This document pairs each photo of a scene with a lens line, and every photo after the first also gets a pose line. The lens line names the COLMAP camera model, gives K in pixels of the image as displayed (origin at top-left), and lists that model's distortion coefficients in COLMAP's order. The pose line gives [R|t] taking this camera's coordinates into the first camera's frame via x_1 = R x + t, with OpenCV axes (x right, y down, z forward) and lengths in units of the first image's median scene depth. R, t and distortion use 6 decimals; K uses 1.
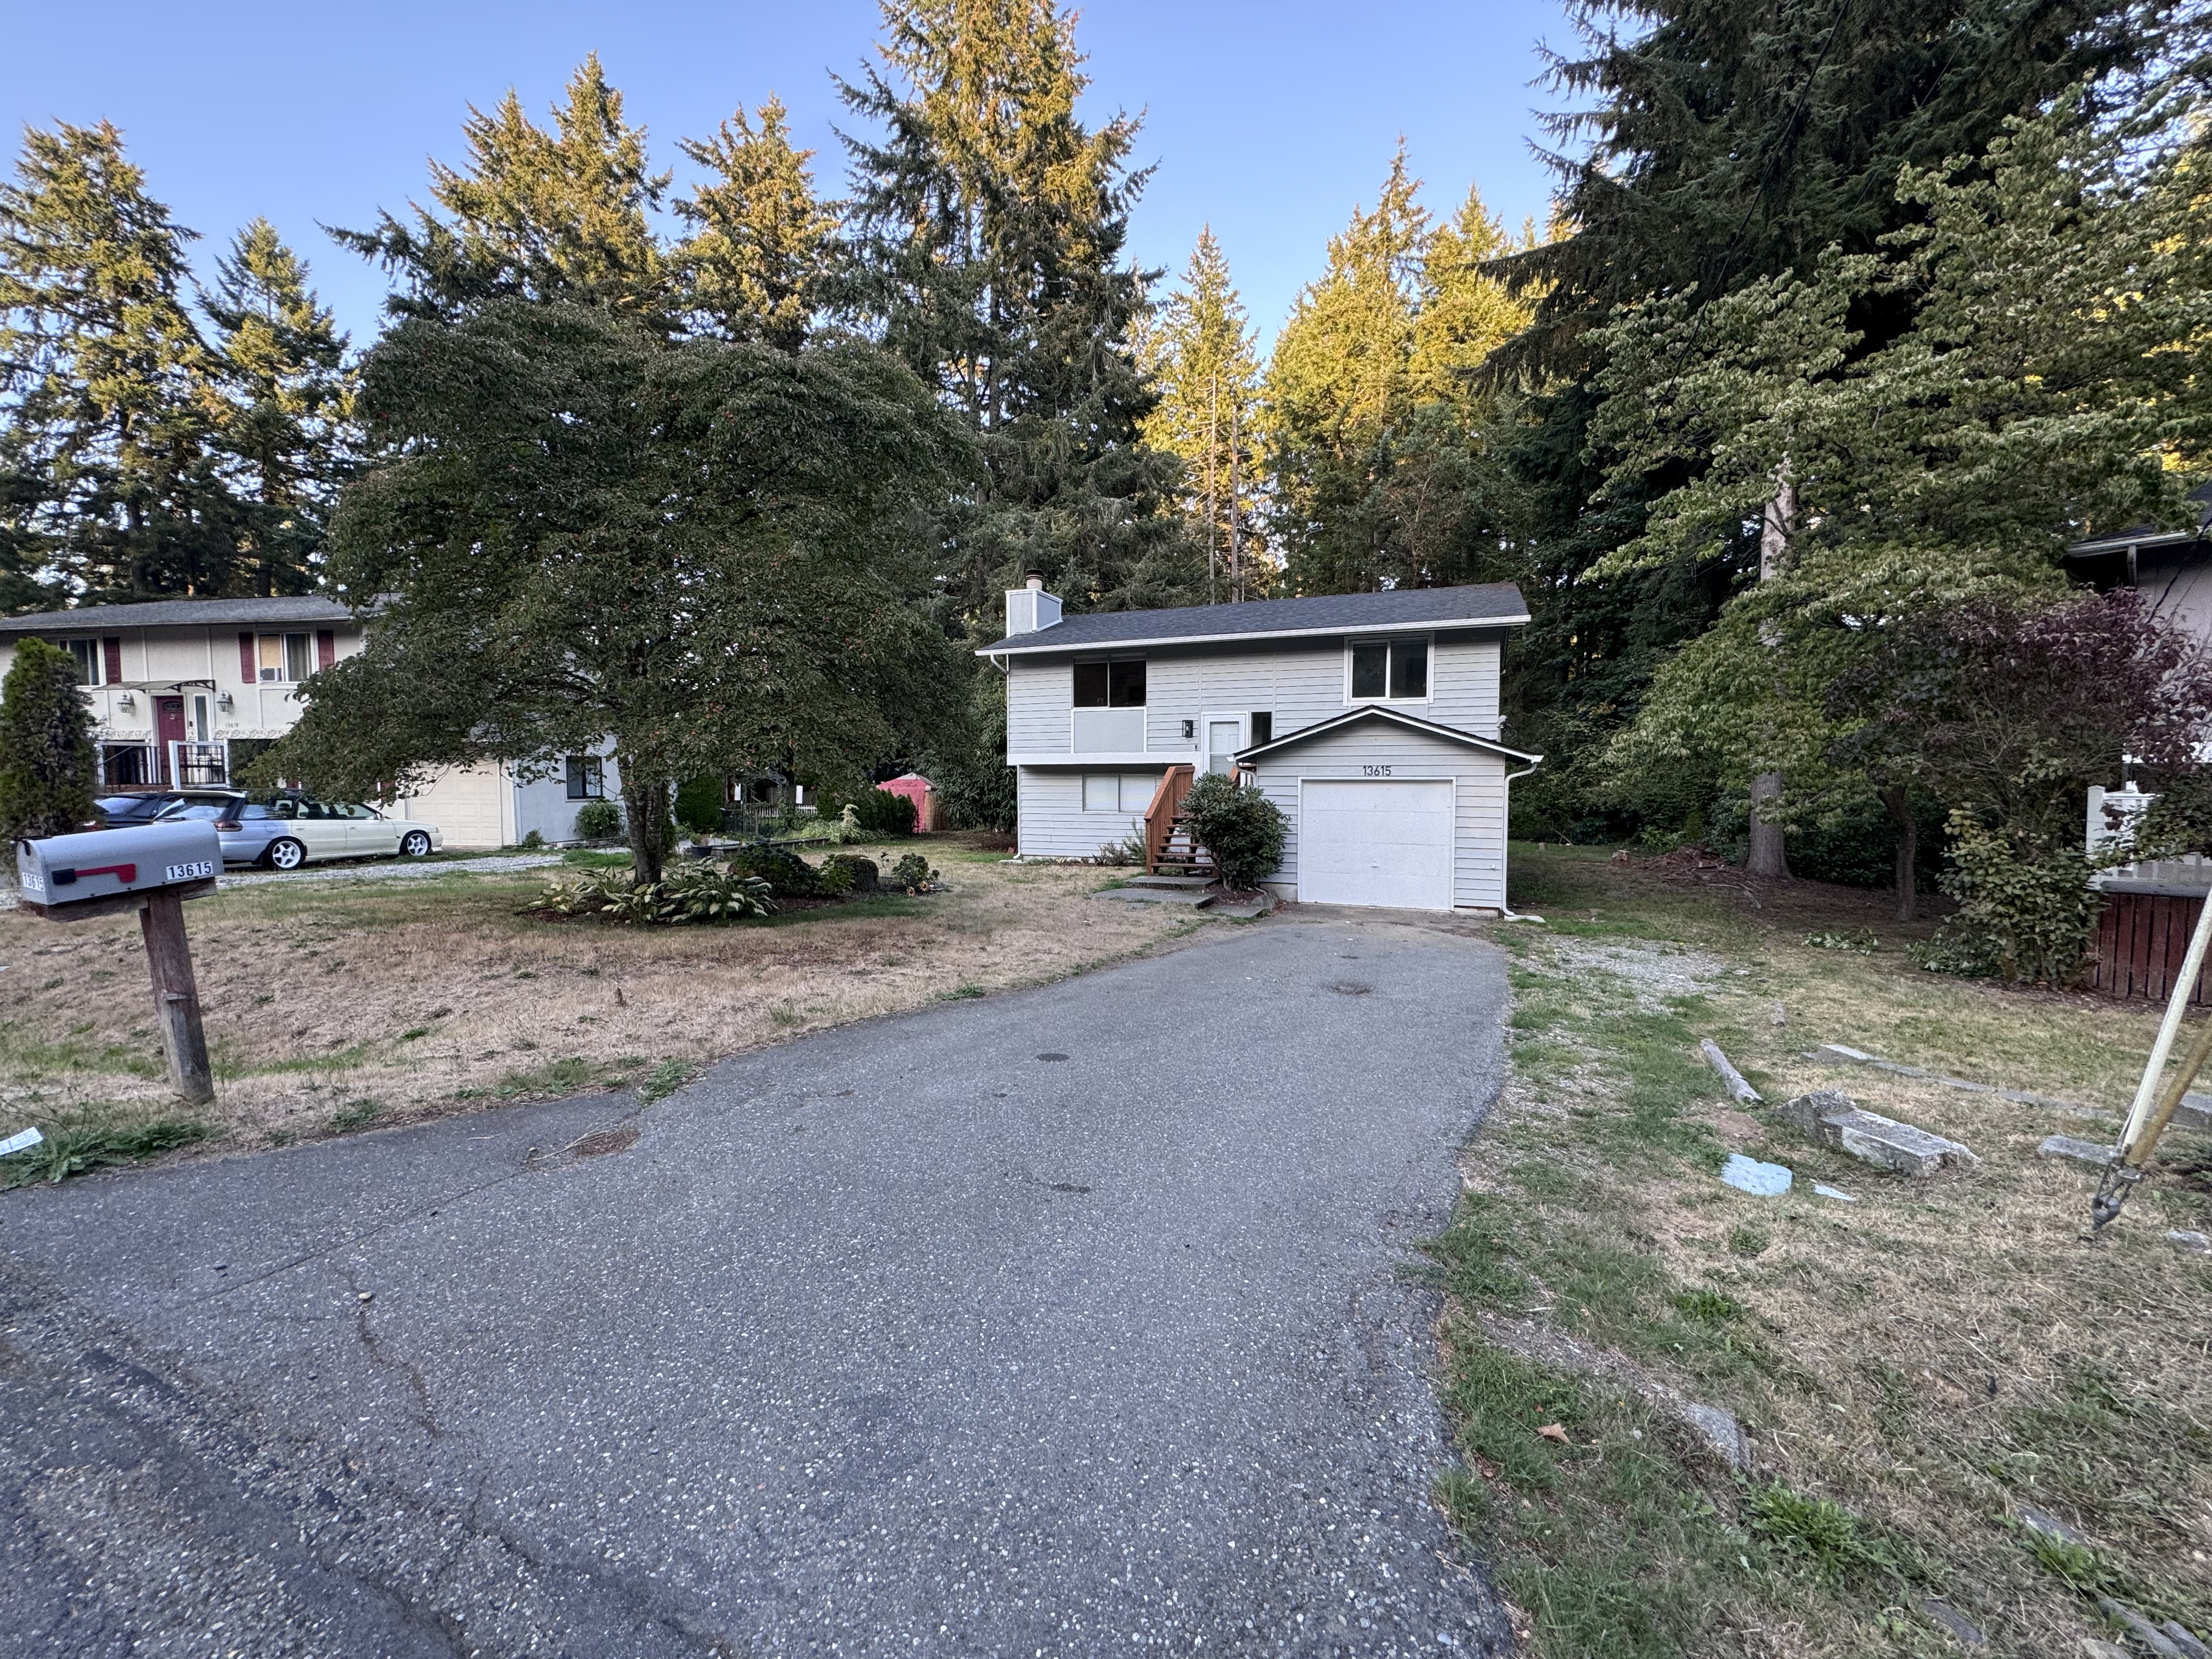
lens RADIAL K [[880.2, 0, 1106.0], [0, 880.2, 829.5], [0, 0, 1]] dist [-0.000316, -0.000496]
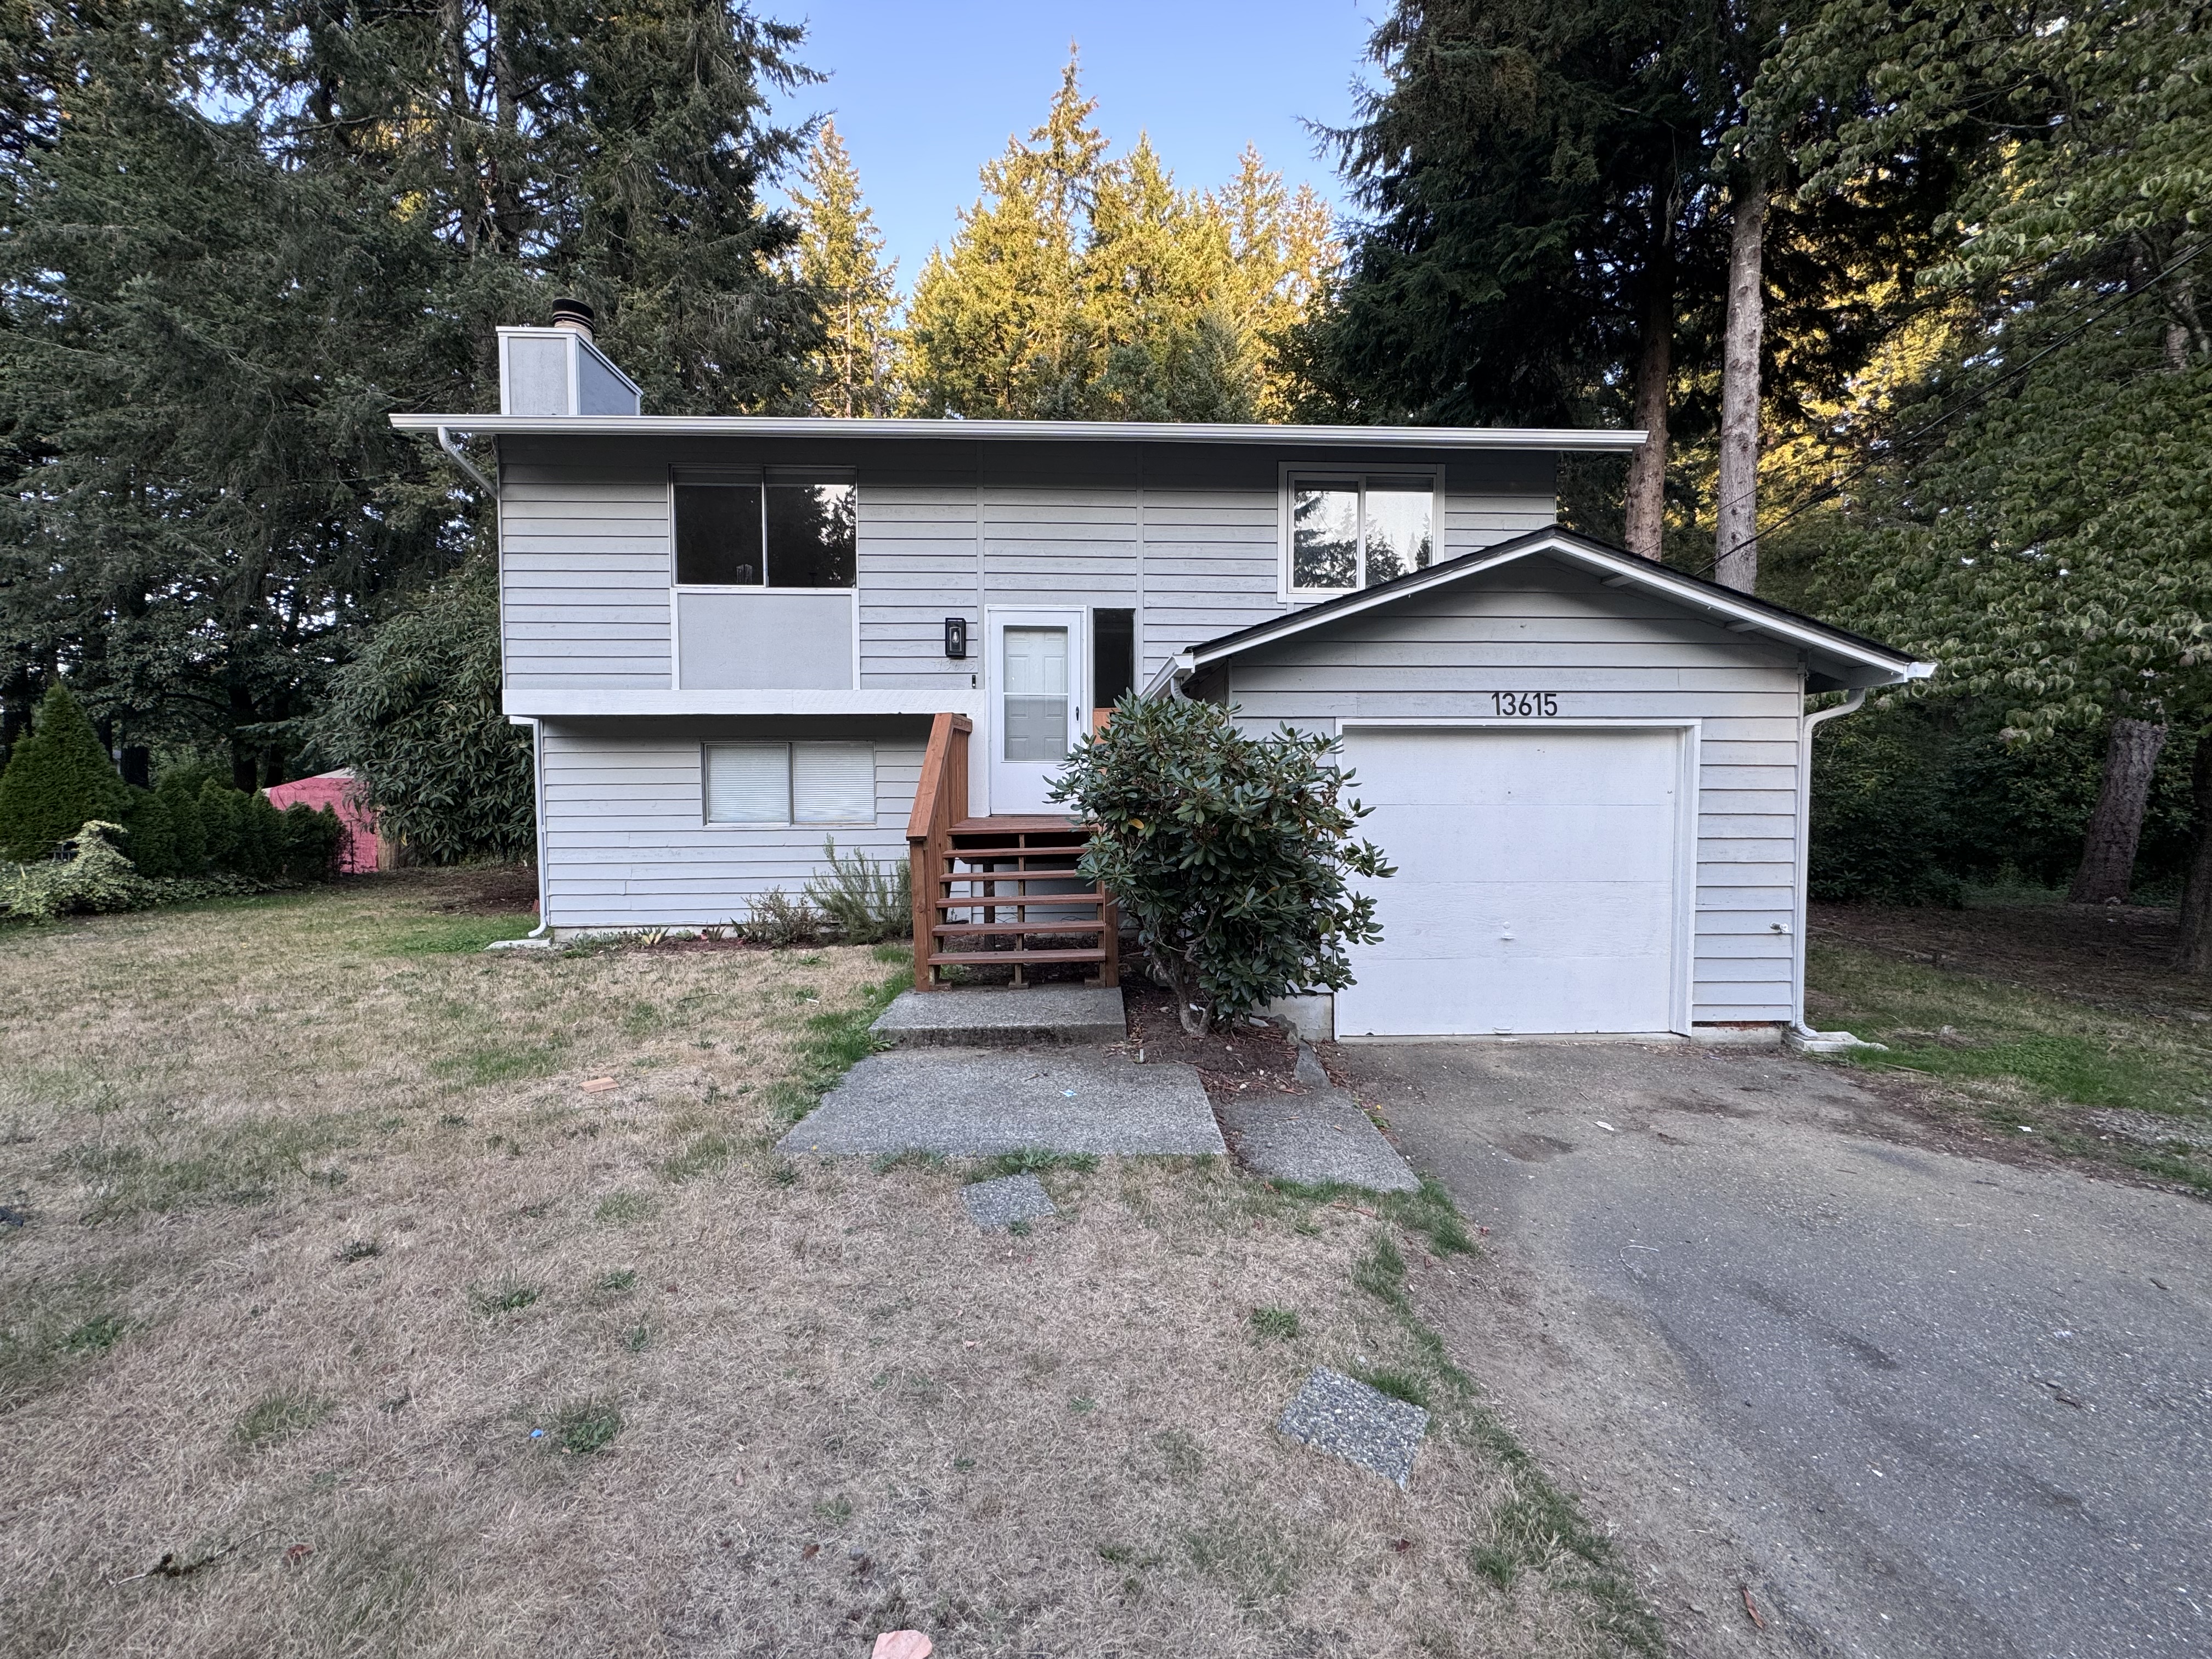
lens RADIAL K [[880.2, 0, 1106.0], [0, 880.2, 829.5], [0, 0, 1]] dist [-0.000316, -0.000496]
pose [[0.909670, -0.021244, 0.414789, -0.026328], [0.028452, 0.999532, -0.011207, -0.007227], [-0.414356, 0.021996, 0.909849, 0.513706]]
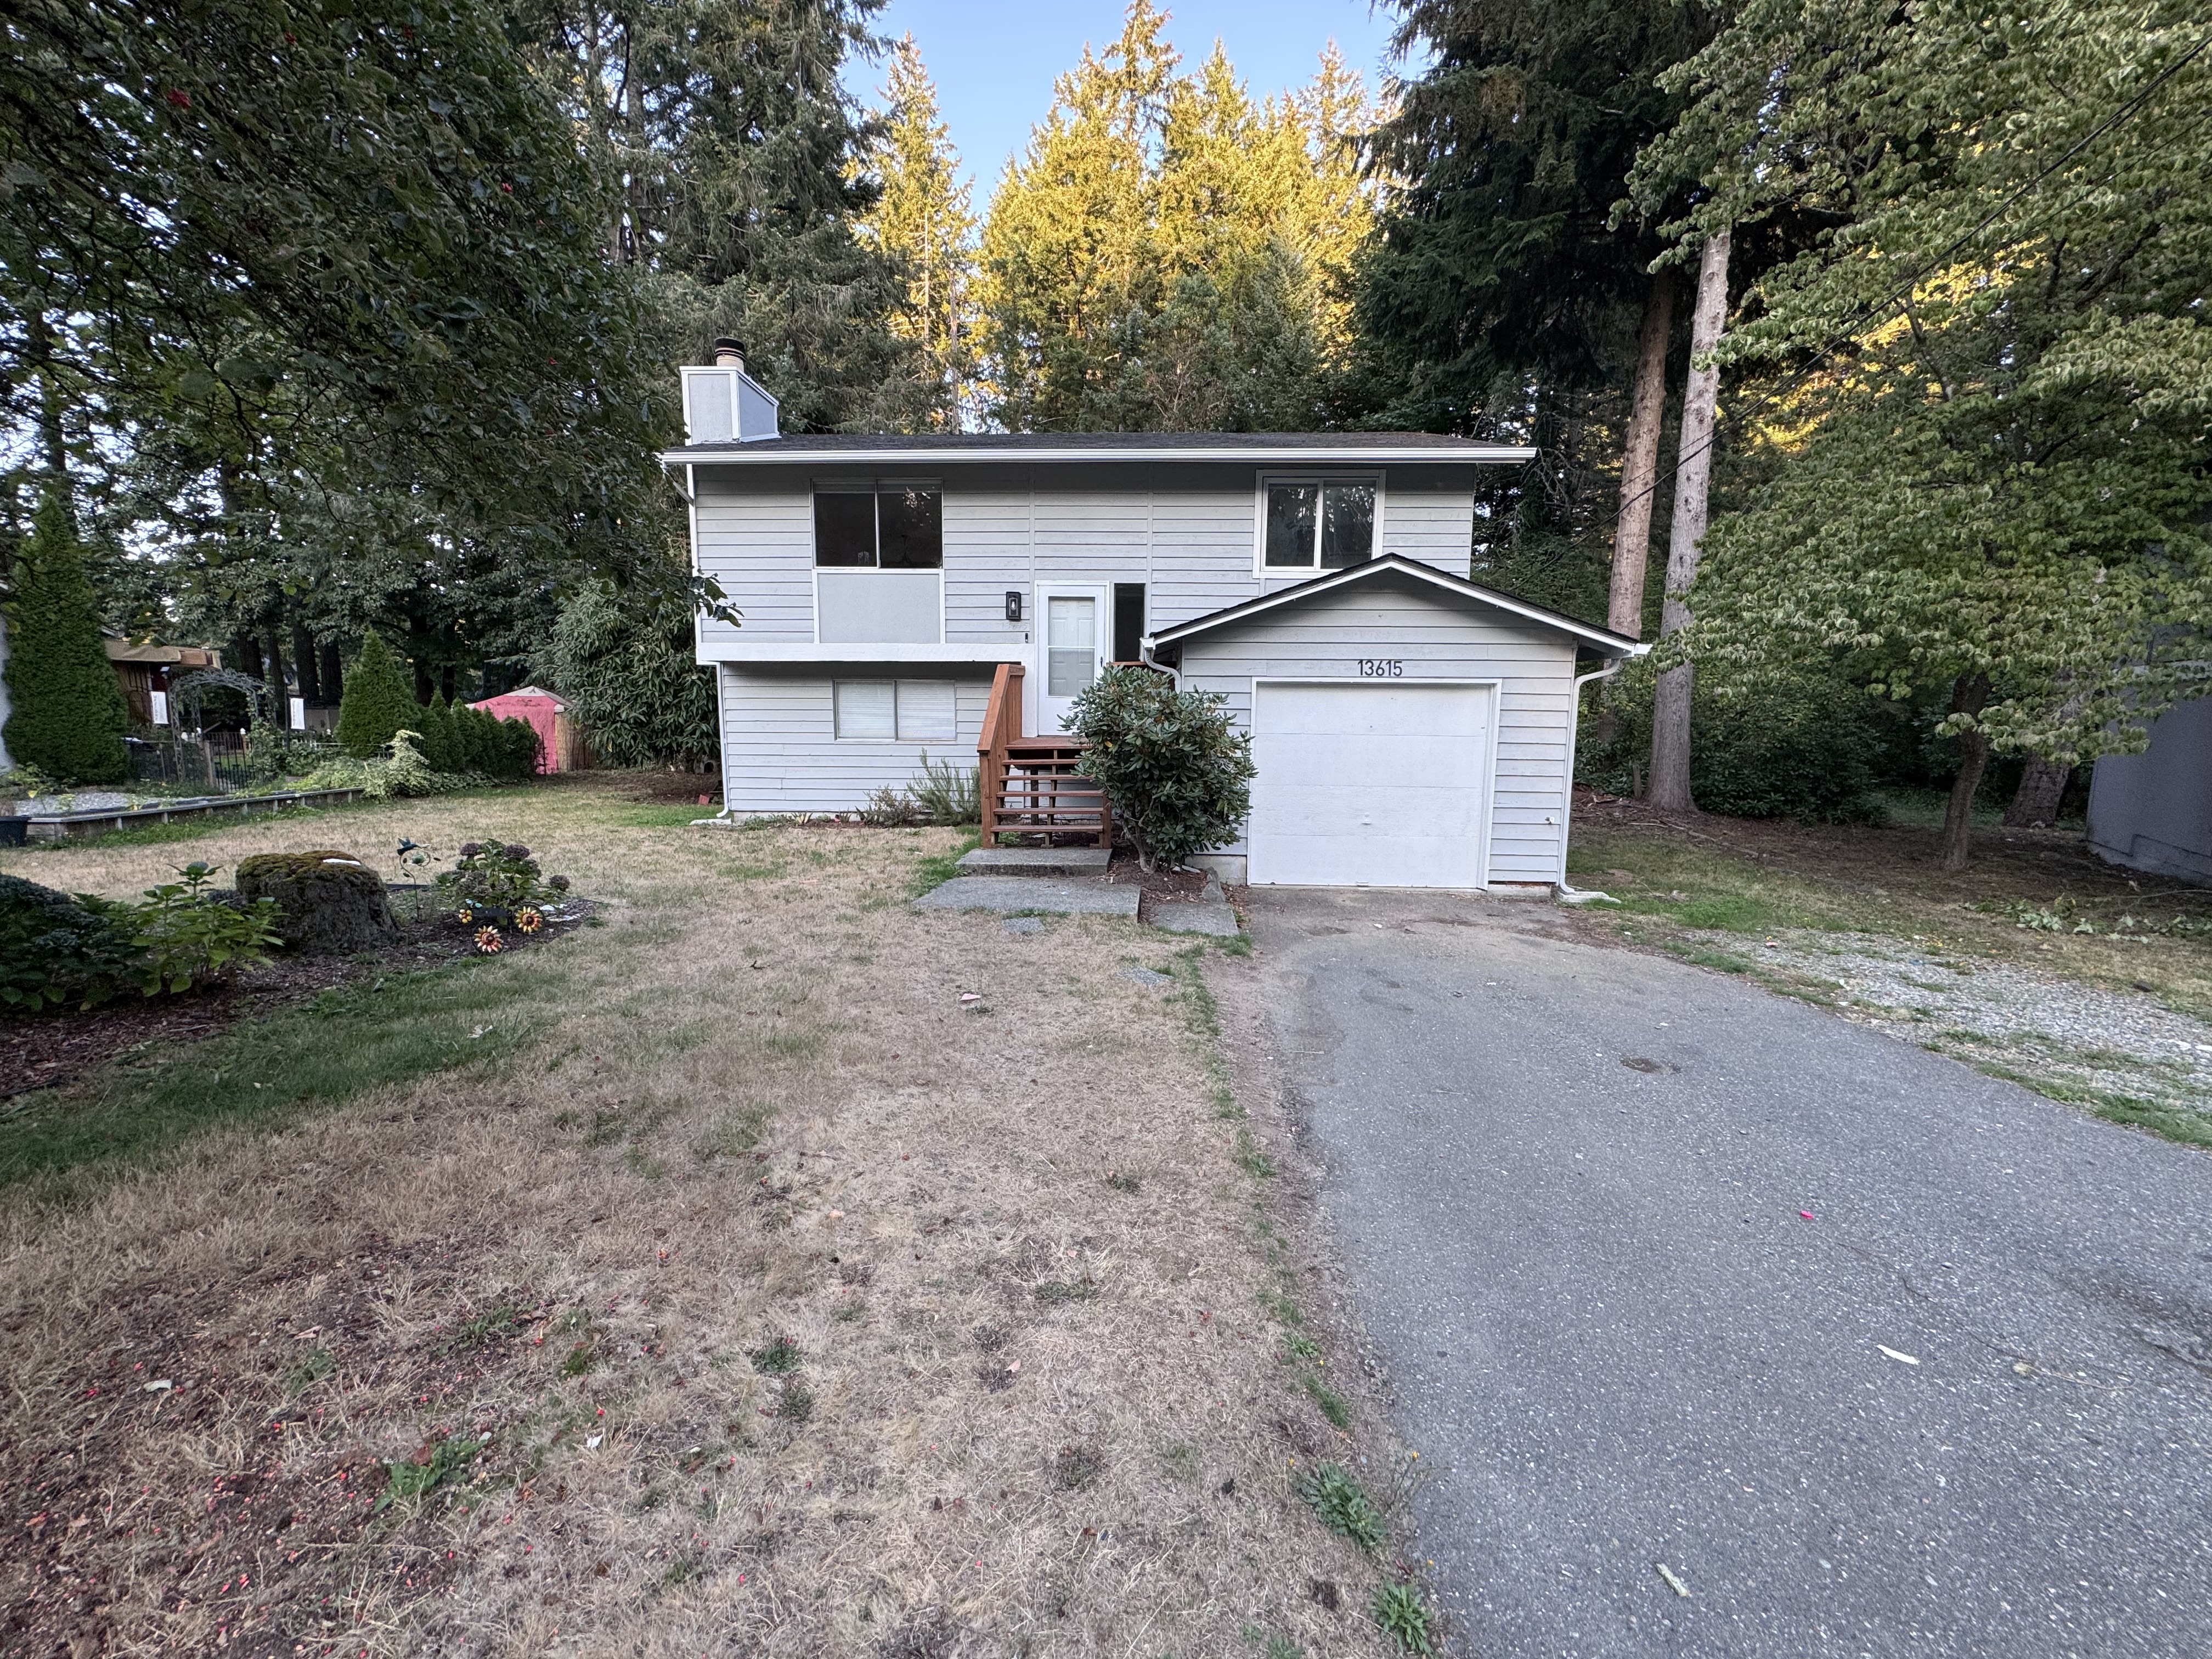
lens RADIAL K [[880.2, 0, 1106.0], [0, 880.2, 829.5], [0, 0, 1]] dist [-0.000316, -0.000496]
pose [[0.941258, -0.038944, 0.335436, -0.058412], [0.012542, 0.996674, 0.080518, -0.004734], [-0.337456, -0.071581, 0.938616, 0.347545]]
